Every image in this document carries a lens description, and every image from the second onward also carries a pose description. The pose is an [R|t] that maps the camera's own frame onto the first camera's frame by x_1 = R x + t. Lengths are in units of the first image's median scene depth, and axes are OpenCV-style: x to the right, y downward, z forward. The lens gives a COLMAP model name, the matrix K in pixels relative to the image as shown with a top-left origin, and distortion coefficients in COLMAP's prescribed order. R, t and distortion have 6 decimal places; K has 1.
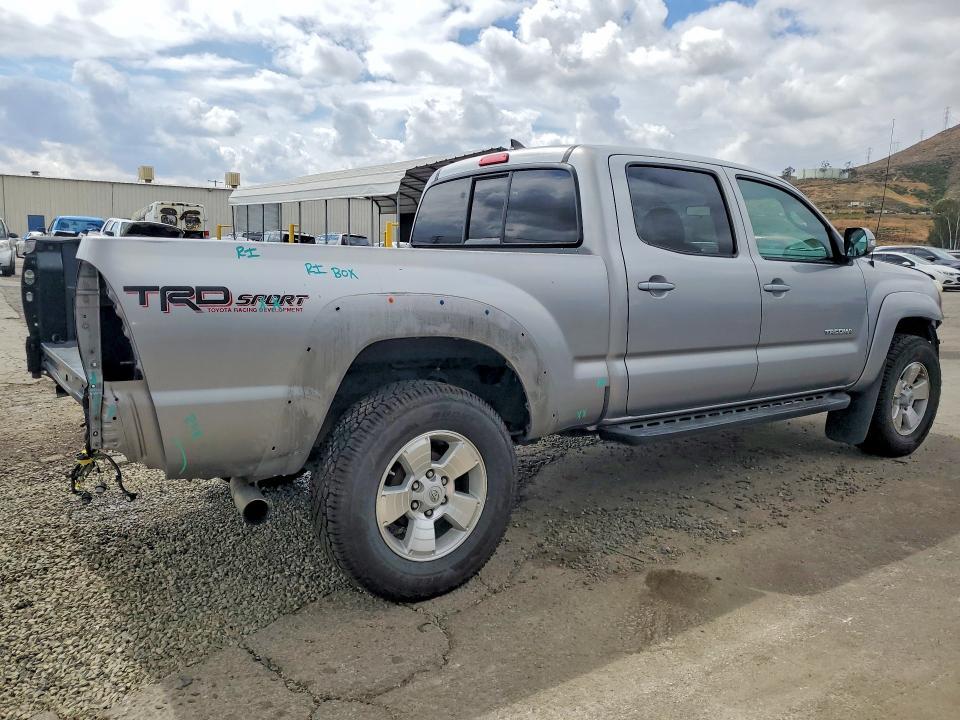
lens RADIAL K [[737.4, 0, 475.9], [0, 737.4, 363.4], [0, 0, 1]] dist [0.009266, -0.000183]
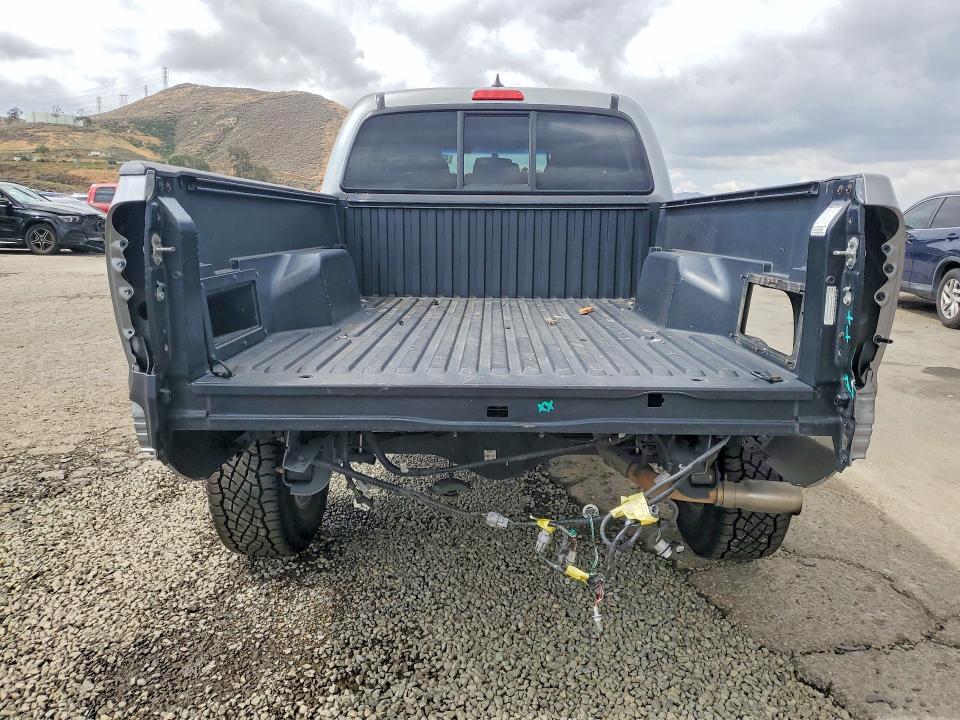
lens RADIAL K [[737.4, 0, 475.6], [0, 737.4, 353.9], [0, 0, 1]] dist [0.009266, -0.000183]
pose [[0.599616, -0.155363, 0.785063, -1.212222], [0.114295, 0.987544, 0.108137, -0.105448], [-0.792084, 0.024888, 0.609904, 0.792866]]
